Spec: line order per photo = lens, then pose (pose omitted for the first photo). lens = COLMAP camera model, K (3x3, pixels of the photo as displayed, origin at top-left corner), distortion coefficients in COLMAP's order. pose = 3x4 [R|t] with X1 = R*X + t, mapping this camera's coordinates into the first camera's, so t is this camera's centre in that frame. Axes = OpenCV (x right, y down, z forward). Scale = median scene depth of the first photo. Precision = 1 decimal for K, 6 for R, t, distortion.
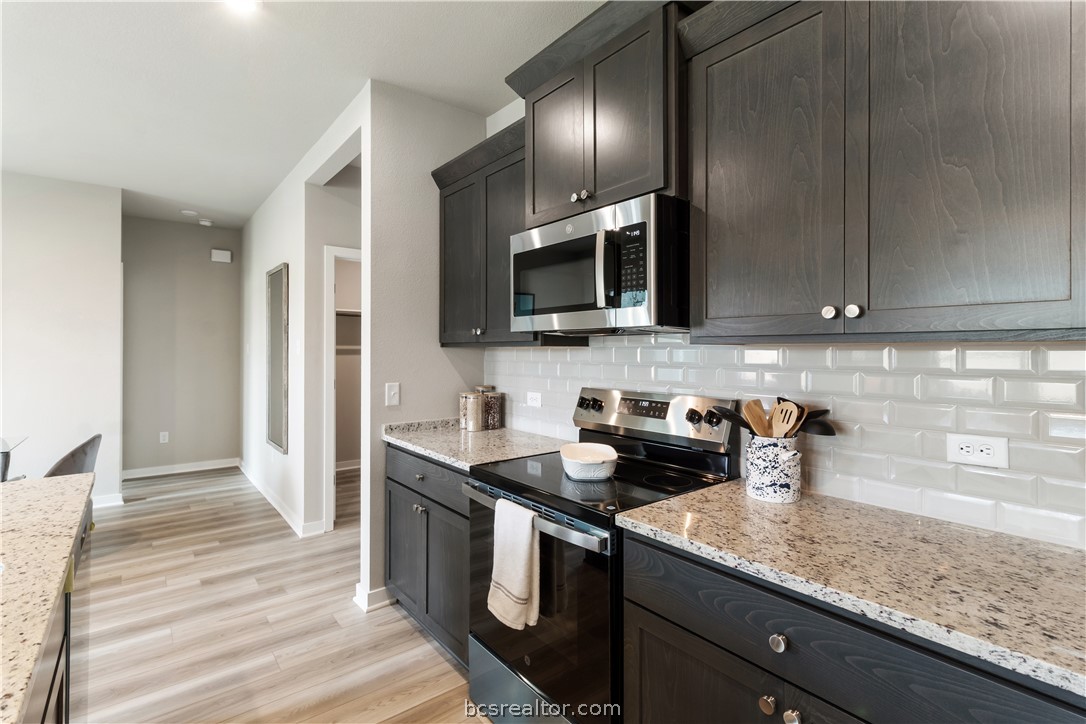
lens RADIAL K [[506.5, 0, 546.3], [0, 506.5, 350.3], [0, 0, 1]] dist [0.004551, -0.000375]
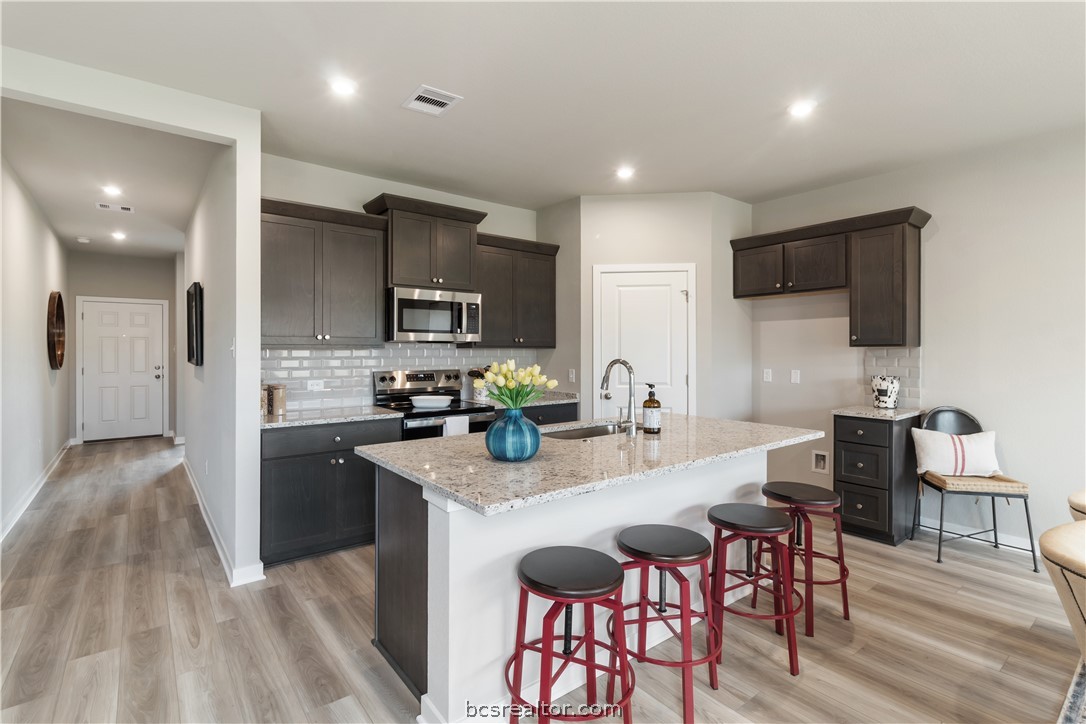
lens RADIAL K [[506.5, 0, 546.3], [0, 506.5, 350.3], [0, 0, 1]] dist [0.004551, -0.000375]
pose [[0.007899, -0.002708, 0.999965, -2.131527], [-0.003077, 0.999992, 0.002733, -0.008000], [-0.999964, -0.003098, 0.007890, 0.505261]]
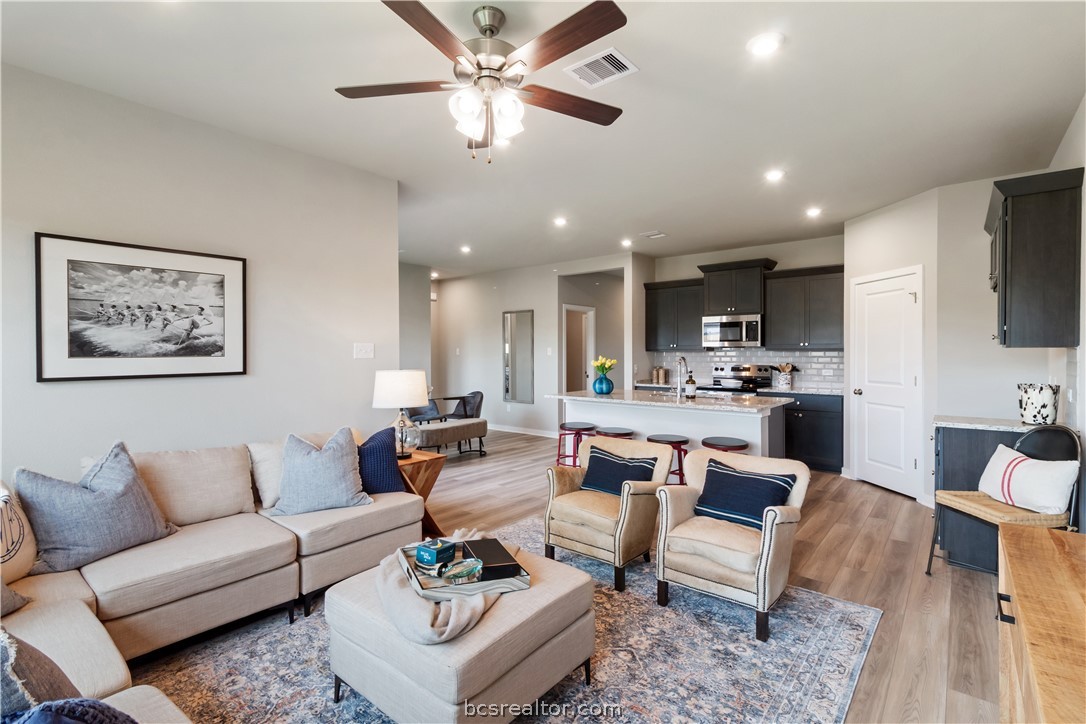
lens RADIAL K [[506.5, 0, 546.3], [0, 506.5, 350.3], [0, 0, 1]] dist [0.004551, -0.000375]
pose [[0.980642, -0.005329, 0.195738, -1.920304], [0.005258, 0.999986, 0.000885, -0.023126], [-0.195740, 0.000161, 0.980656, -2.263231]]
